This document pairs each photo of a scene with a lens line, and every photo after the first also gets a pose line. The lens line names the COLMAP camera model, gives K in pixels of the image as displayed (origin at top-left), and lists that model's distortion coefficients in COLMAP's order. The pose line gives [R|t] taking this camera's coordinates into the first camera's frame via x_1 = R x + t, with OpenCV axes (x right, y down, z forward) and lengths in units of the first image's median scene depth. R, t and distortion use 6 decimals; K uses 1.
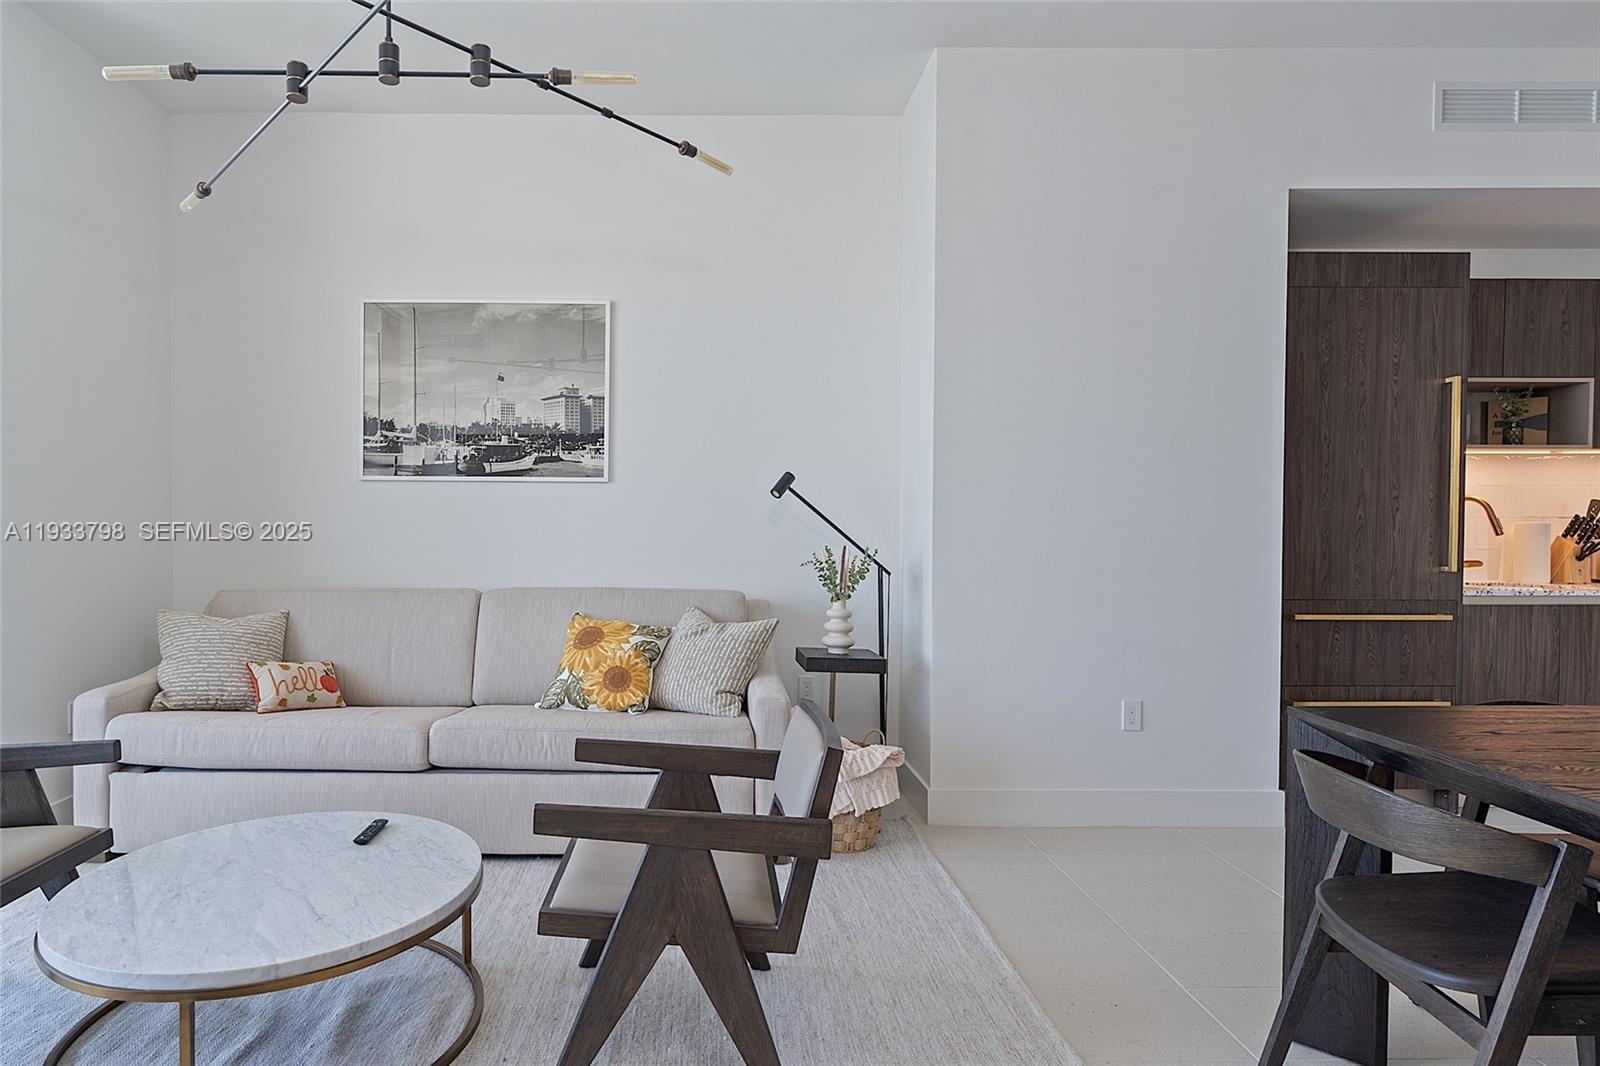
lens RADIAL K [[894.3, 0, 701.7], [0, 894.3, 527.0], [0, 0, 1]] dist [-0.002890, 0.000036]
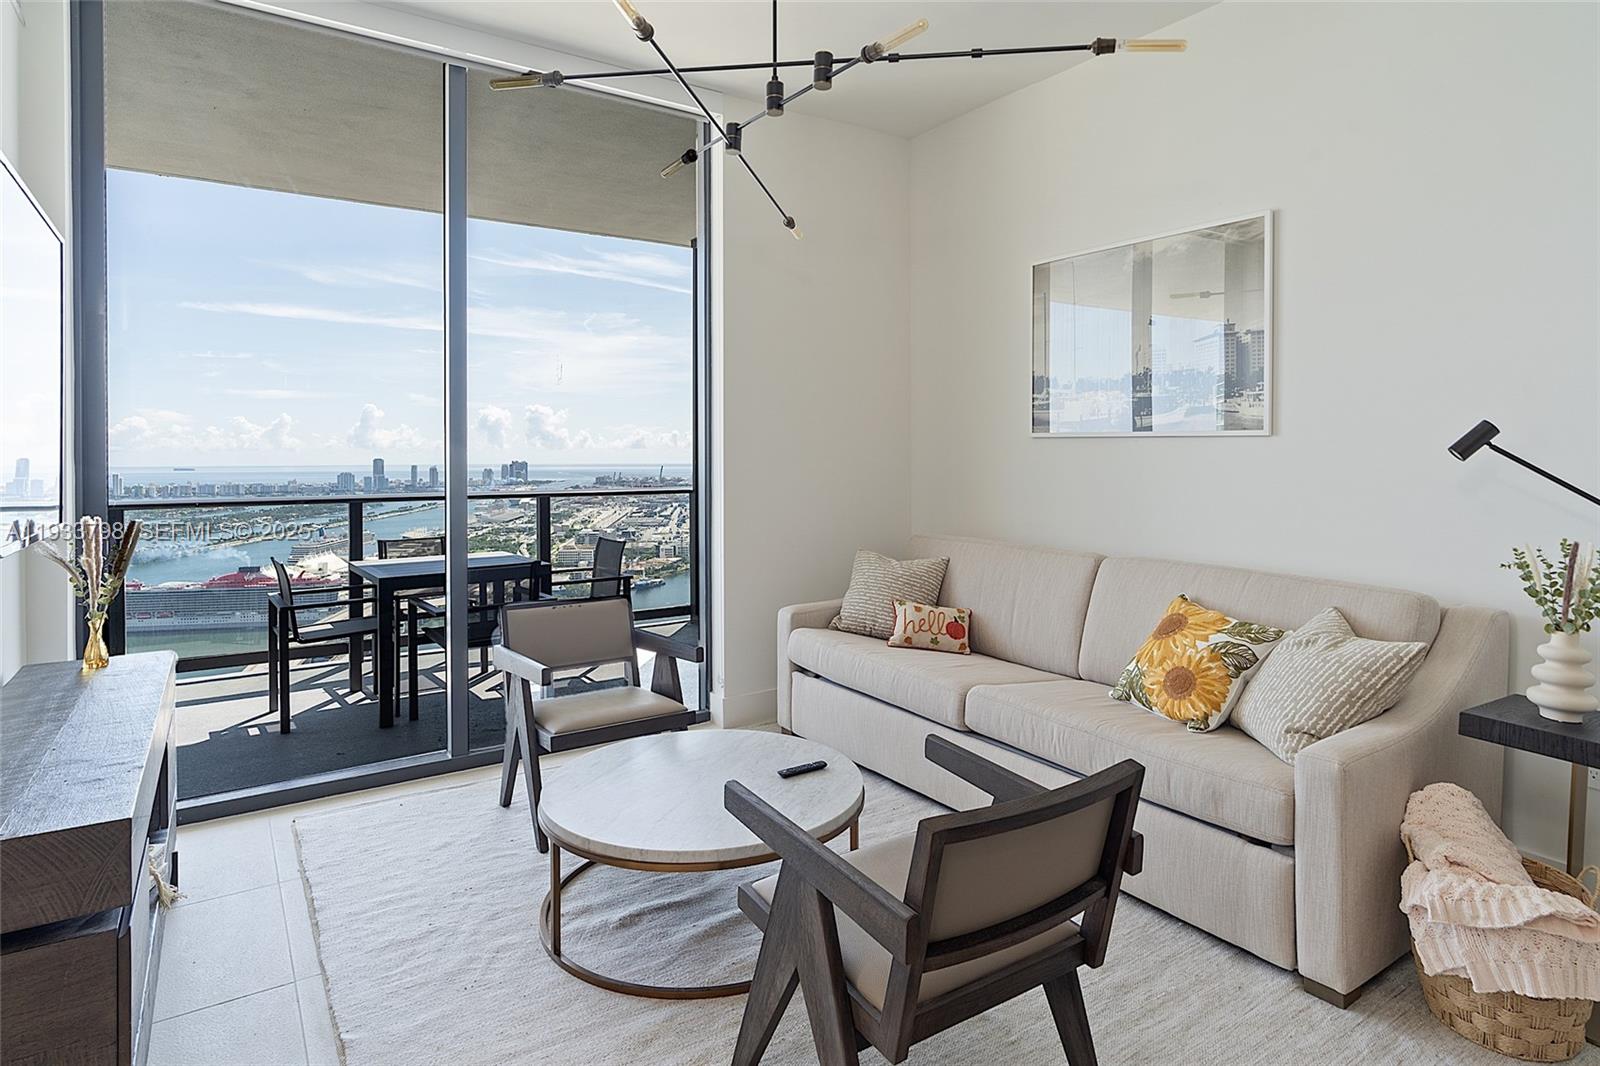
lens RADIAL K [[883.8, 0, 803.7], [0, 883.8, 436.1], [0, 0, 1]] dist [-0.005784, 0.000141]
pose [[0.555302, -0.015753, -0.831500, 0.360803], [-0.000147, 0.999819, -0.019040, -0.038425], [0.831649, 0.010695, 0.555199, 0.236095]]
